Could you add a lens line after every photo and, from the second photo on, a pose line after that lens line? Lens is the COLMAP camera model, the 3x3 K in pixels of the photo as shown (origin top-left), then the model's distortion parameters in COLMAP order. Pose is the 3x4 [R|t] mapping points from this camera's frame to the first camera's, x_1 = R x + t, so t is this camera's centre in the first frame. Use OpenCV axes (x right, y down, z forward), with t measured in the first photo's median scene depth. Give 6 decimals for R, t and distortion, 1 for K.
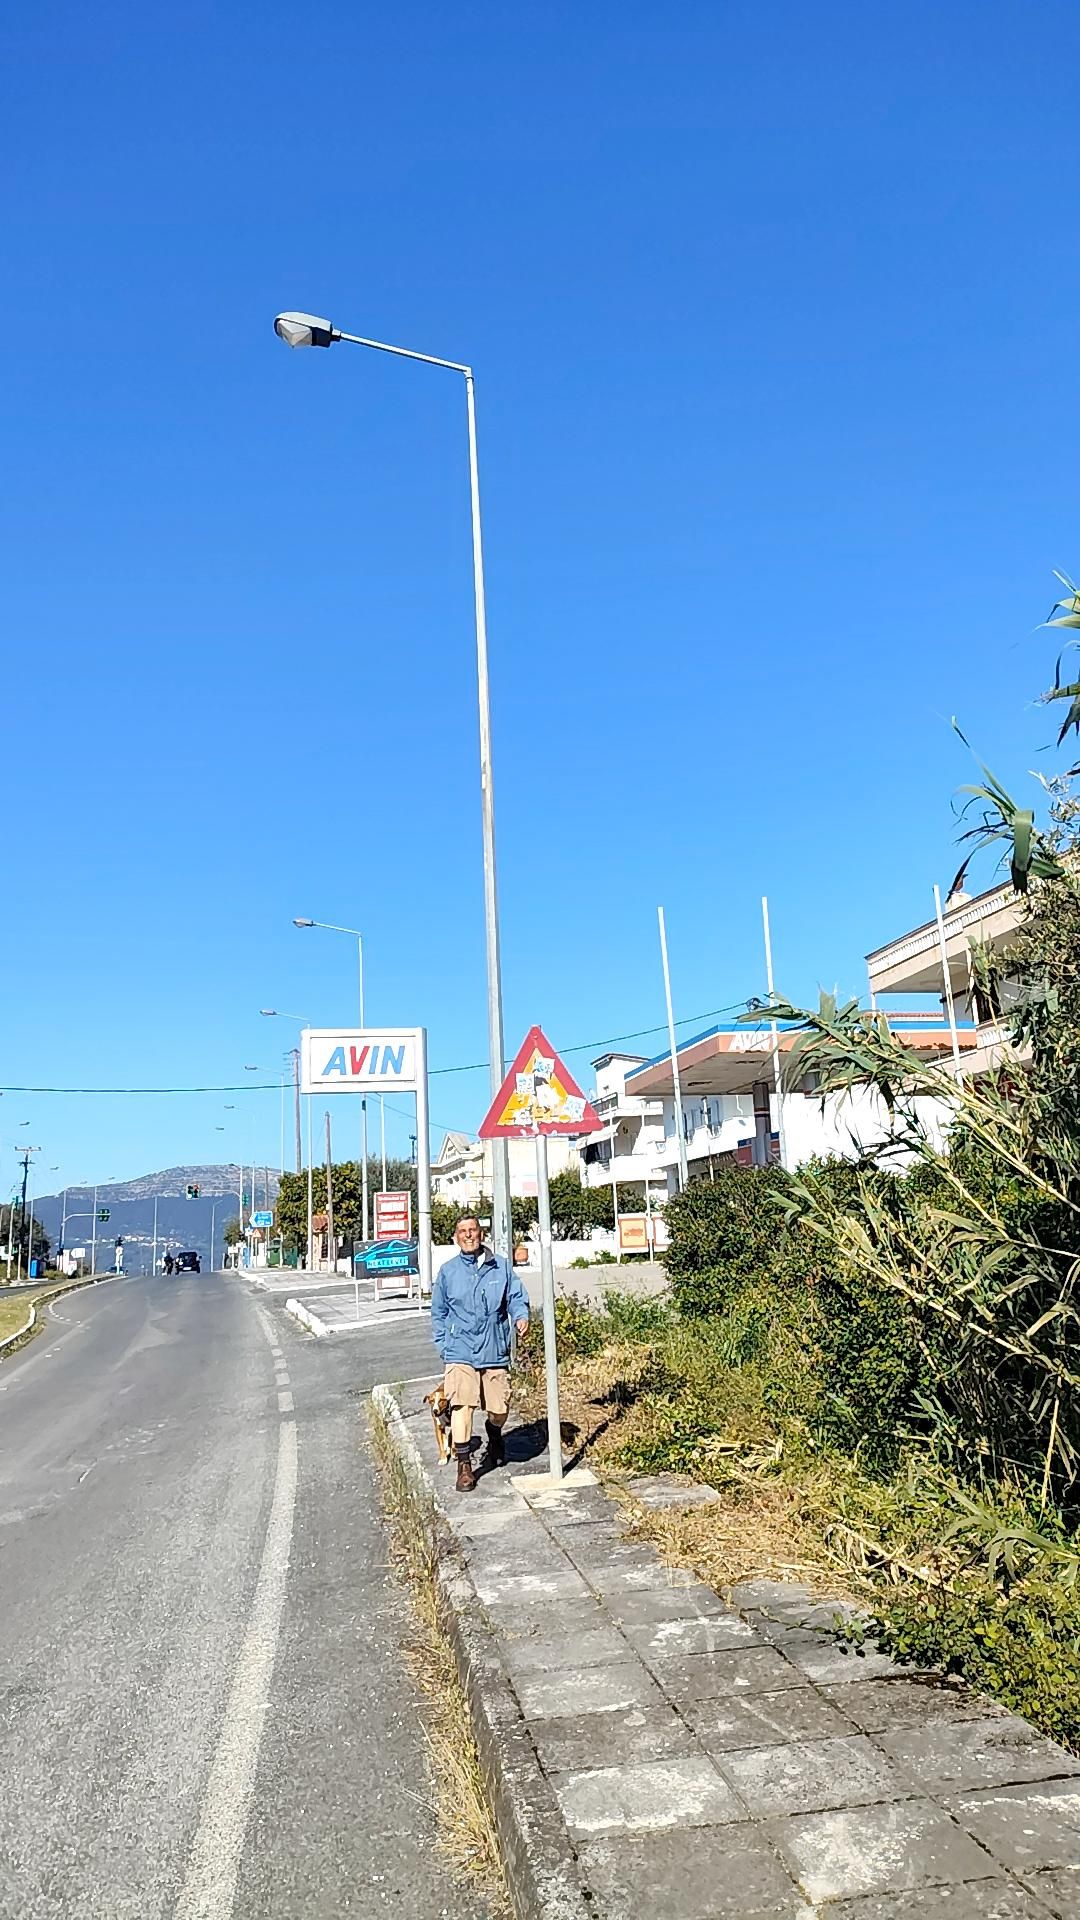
lens RADIAL K [[1372.5, 0, 540.0], [0, 1372.5, 960.0], [0, 0, 1]] dist [0.065245, -0.000183]
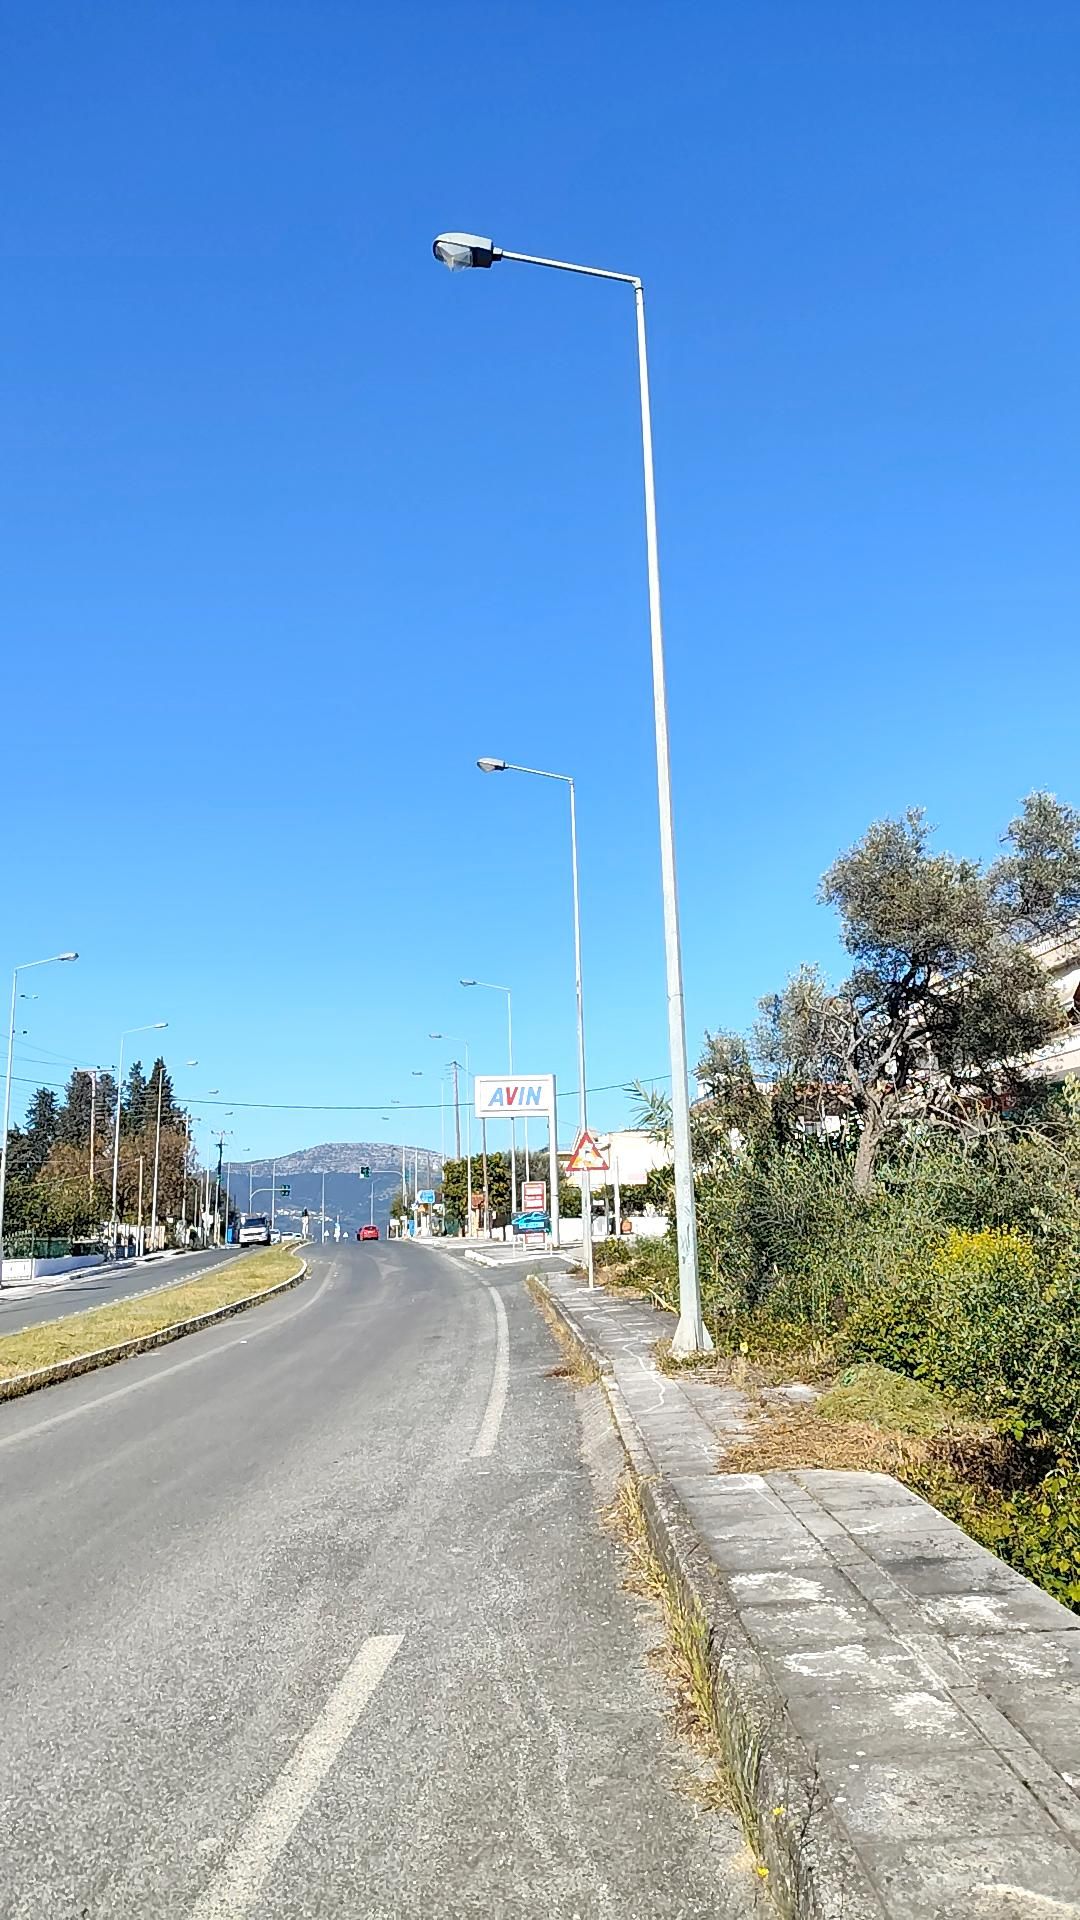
lens RADIAL K [[1352.5, 0, 540.0], [0, 1352.5, 960.0], [0, 0, 1]] dist [0.051592, -0.001470]
pose [[0.994976, -0.003564, -0.100055, 0.028576], [0.004702, 0.999927, 0.011143, -0.052687], [0.100008, -0.011557, 0.994919, -0.276318]]
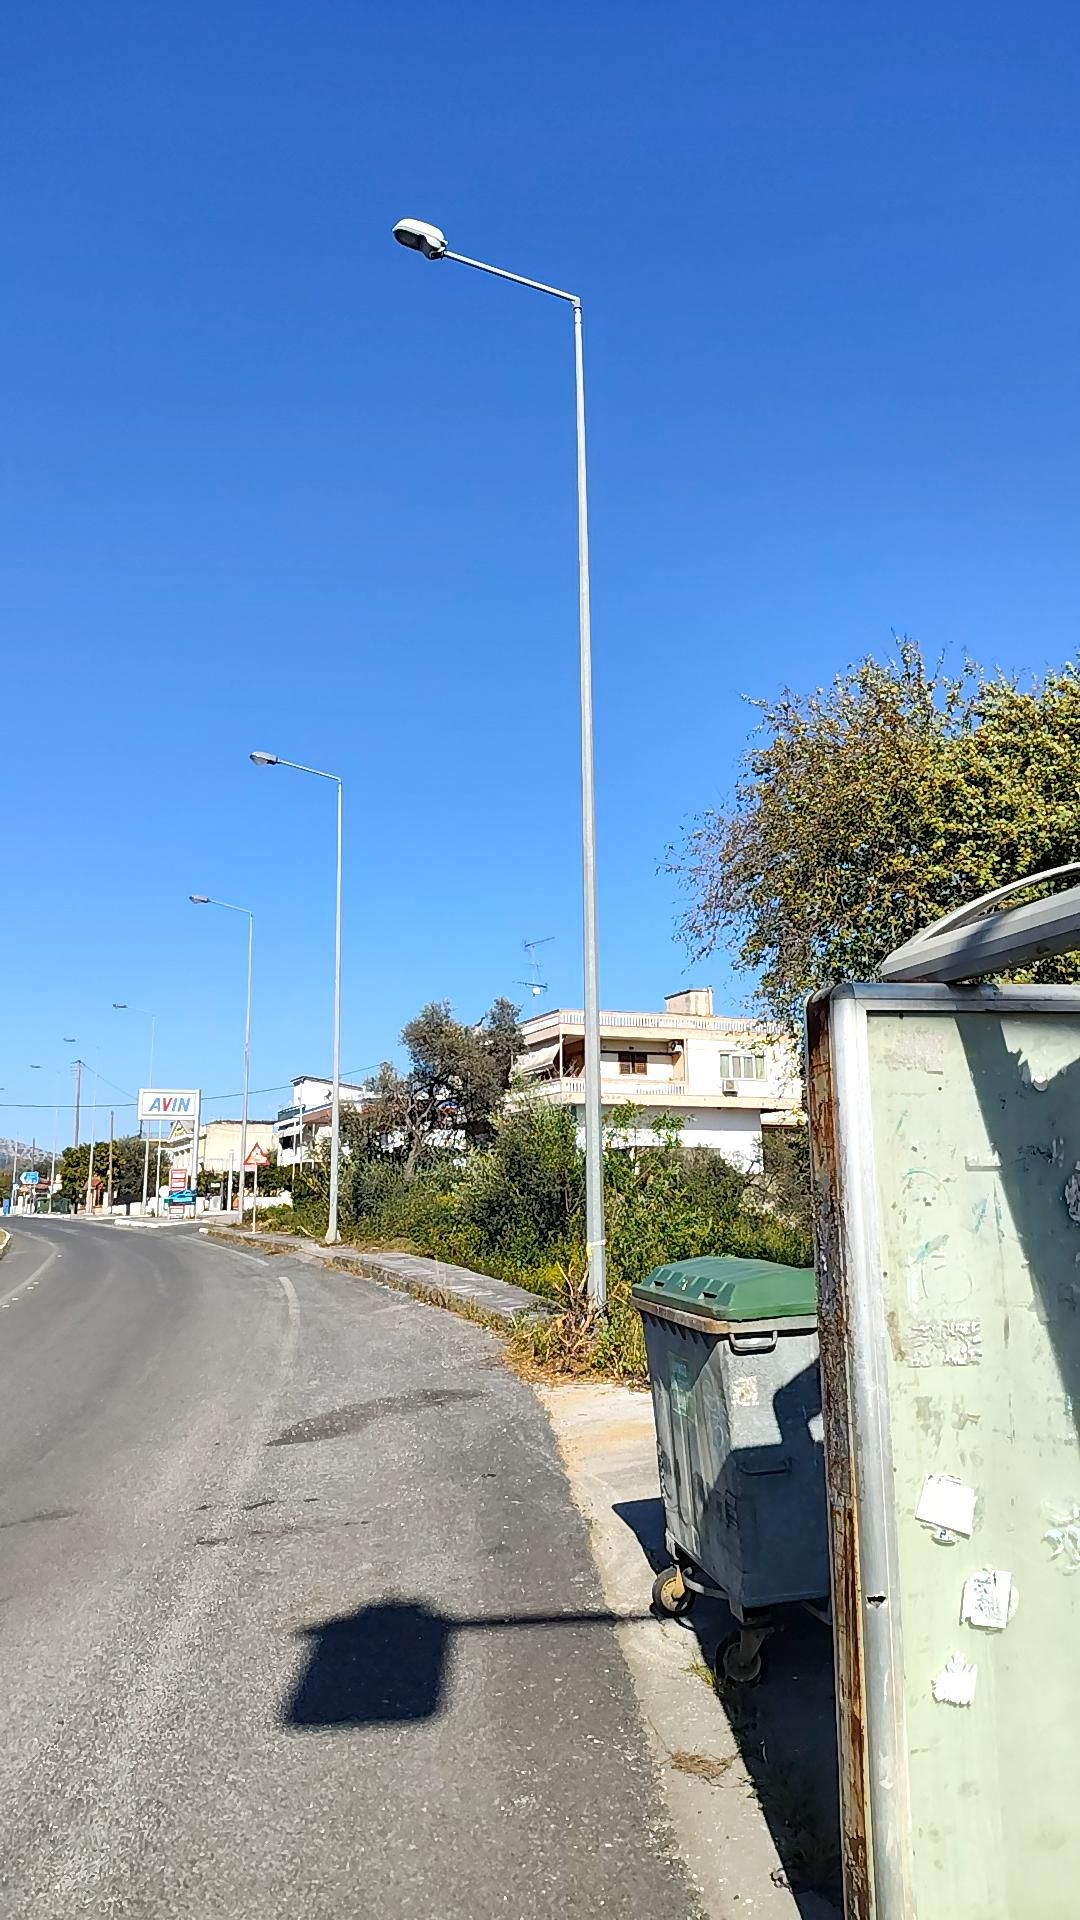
lens RADIAL K [[1352.5, 0, 540.0], [0, 1352.5, 960.0], [0, 0, 1]] dist [0.051592, -0.001470]
pose [[0.976628, 0.073375, 0.202023, -0.006609], [-0.076656, 0.997022, 0.008452, -0.111749], [-0.200801, -0.023741, 0.979344, -0.608890]]
